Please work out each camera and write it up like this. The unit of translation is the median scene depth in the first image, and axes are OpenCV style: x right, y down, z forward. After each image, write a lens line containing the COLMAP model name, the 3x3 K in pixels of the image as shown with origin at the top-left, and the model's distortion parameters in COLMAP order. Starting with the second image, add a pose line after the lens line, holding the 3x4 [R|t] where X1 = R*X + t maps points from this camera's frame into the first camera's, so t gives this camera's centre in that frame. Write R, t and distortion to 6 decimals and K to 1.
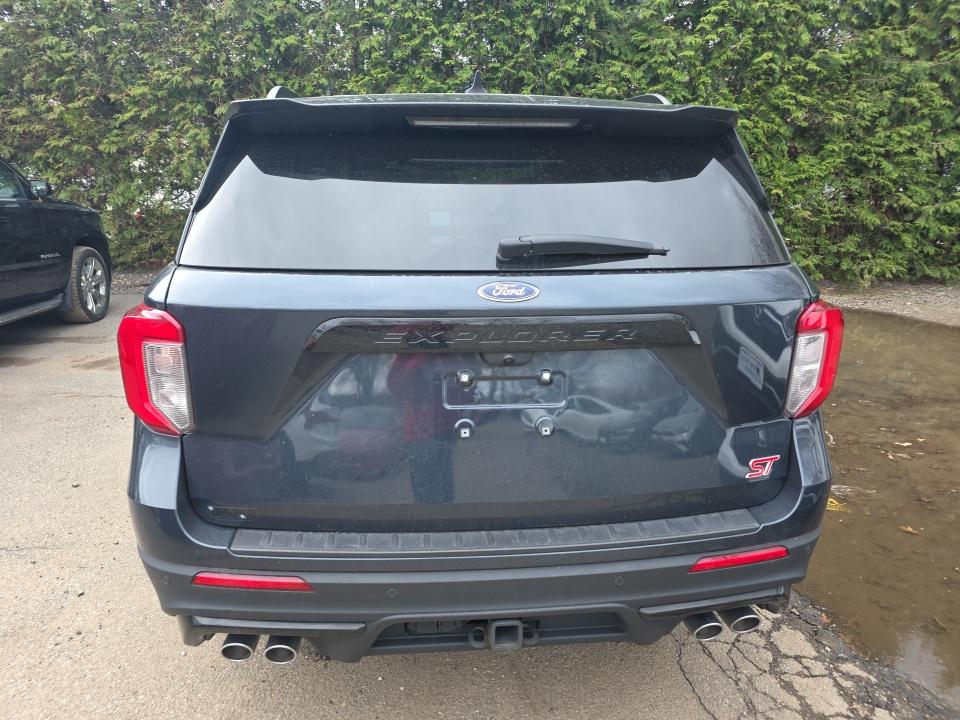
lens RADIAL K [[671.4, 0, 484.4], [0, 671.4, 361.6], [0, 0, 1]] dist [0.044266, -0.028307]
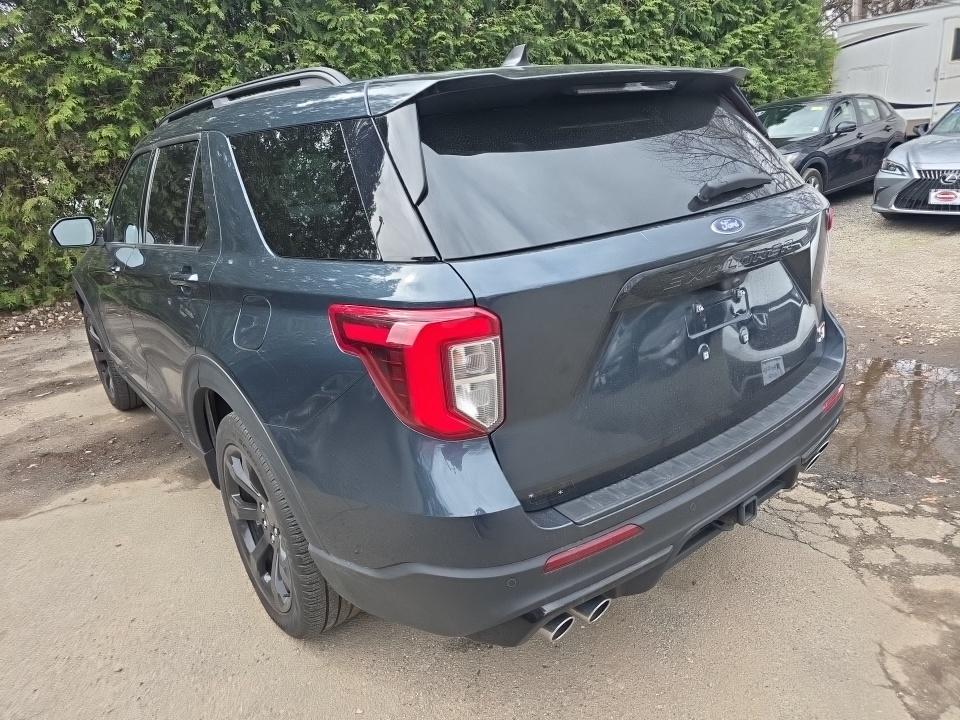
lens RADIAL K [[671.4, 0, 443.7], [0, 671.4, 365.3], [0, 0, 1]] dist [0.044266, -0.028307]
pose [[0.838141, -0.252801, 0.483333, -0.653222], [0.240809, 0.966577, 0.087972, -0.059254], [-0.489418, 0.042658, 0.871005, 0.139371]]
